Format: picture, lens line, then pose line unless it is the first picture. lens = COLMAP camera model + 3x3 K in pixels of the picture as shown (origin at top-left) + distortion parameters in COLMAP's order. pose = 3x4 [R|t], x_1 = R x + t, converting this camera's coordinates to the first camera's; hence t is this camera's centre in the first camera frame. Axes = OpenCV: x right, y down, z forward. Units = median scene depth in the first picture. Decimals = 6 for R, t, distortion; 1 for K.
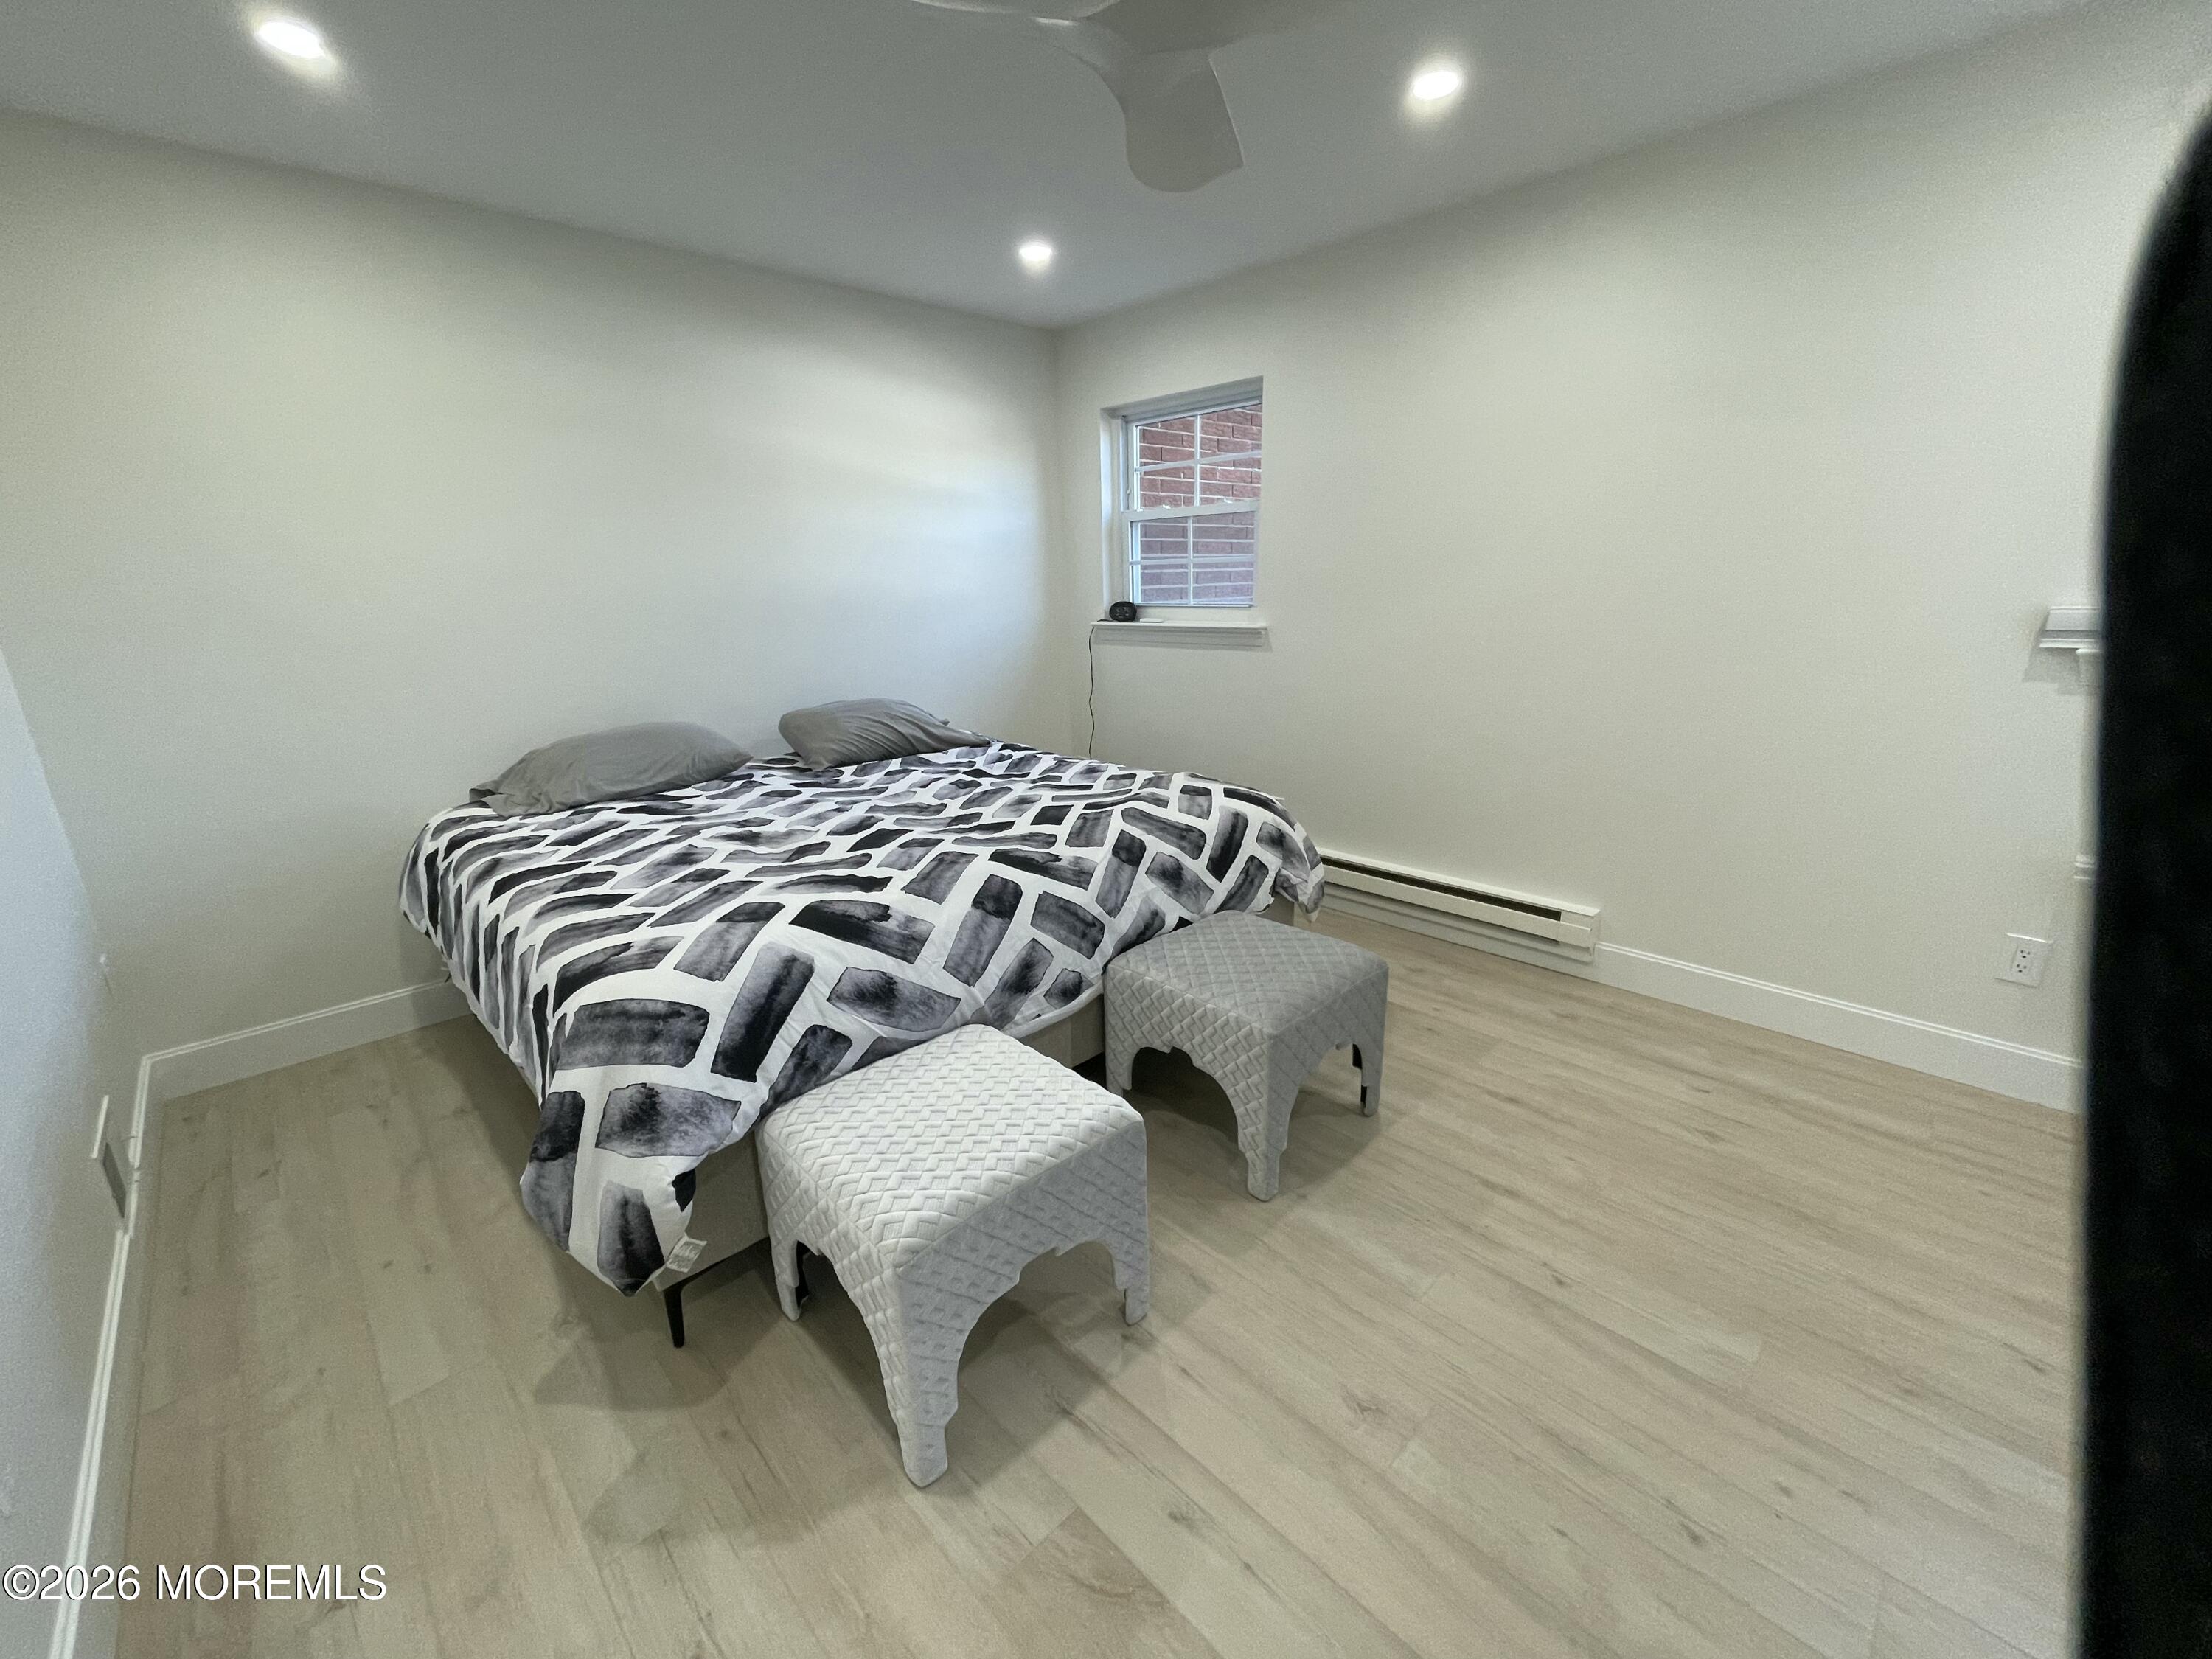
lens RADIAL K [[909.7, 0, 1106.0], [0, 909.7, 829.5], [0, 0, 1]] dist [0.074829, -0.000007]
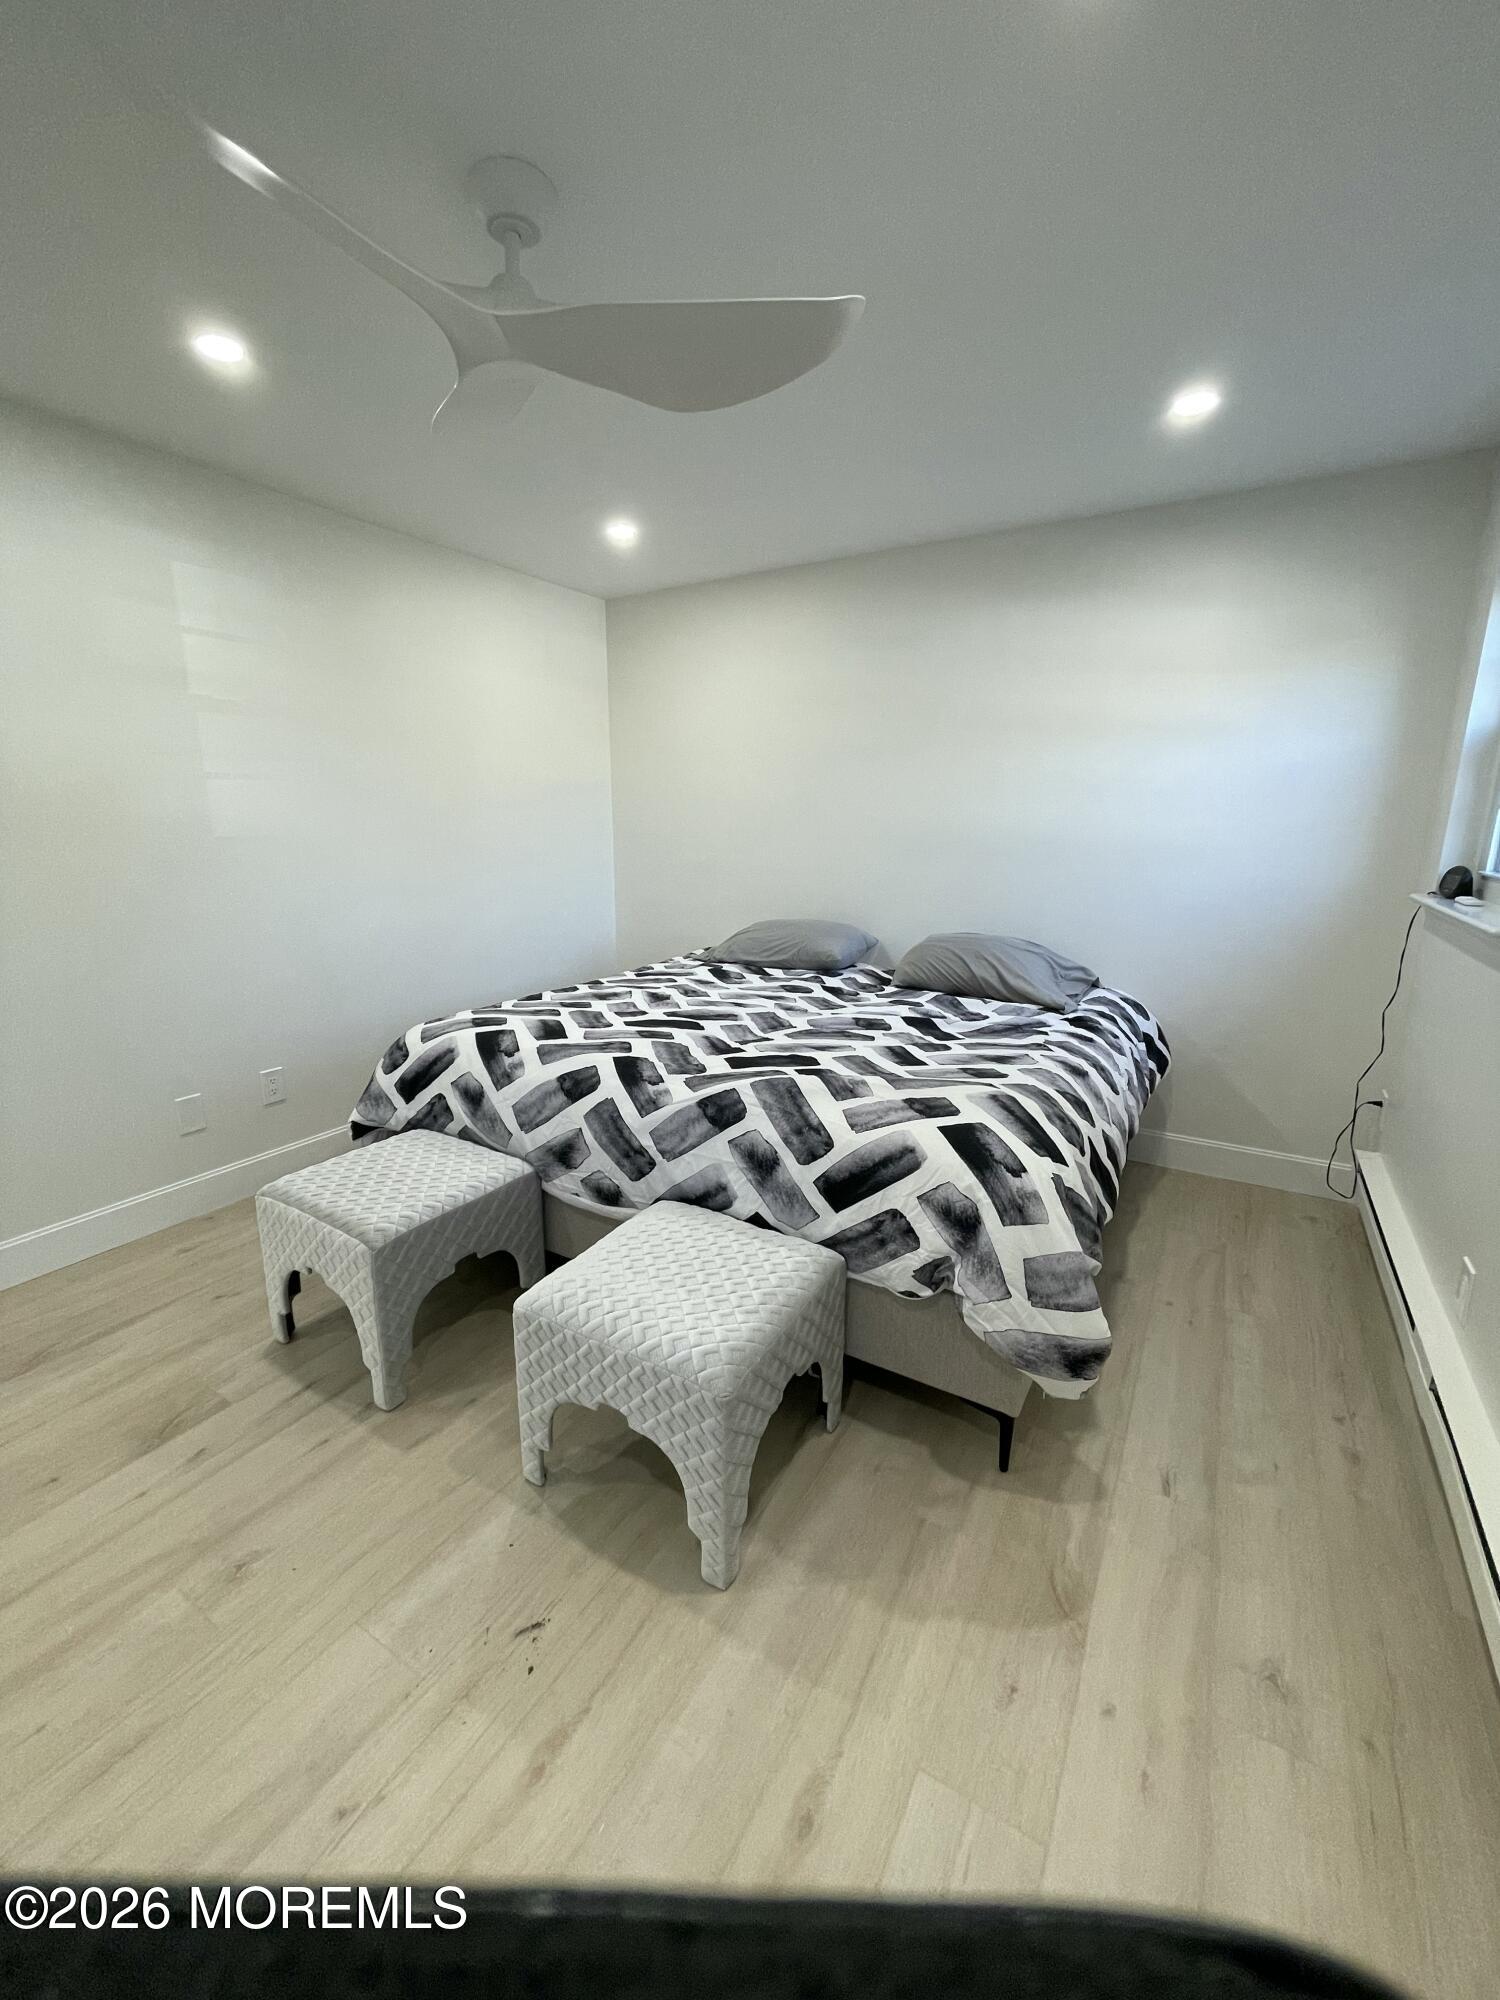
lens RADIAL K [[789.3, 0, 750.0], [0, 789.3, 1000.0], [0, 0, 1]] dist [0.006908, -0.000245]
pose [[0.257037, 0.239480, -0.936259, 0.836517], [-0.275606, 0.946742, 0.166497, -0.248584], [0.926268, 0.215242, 0.309350, 0.821732]]
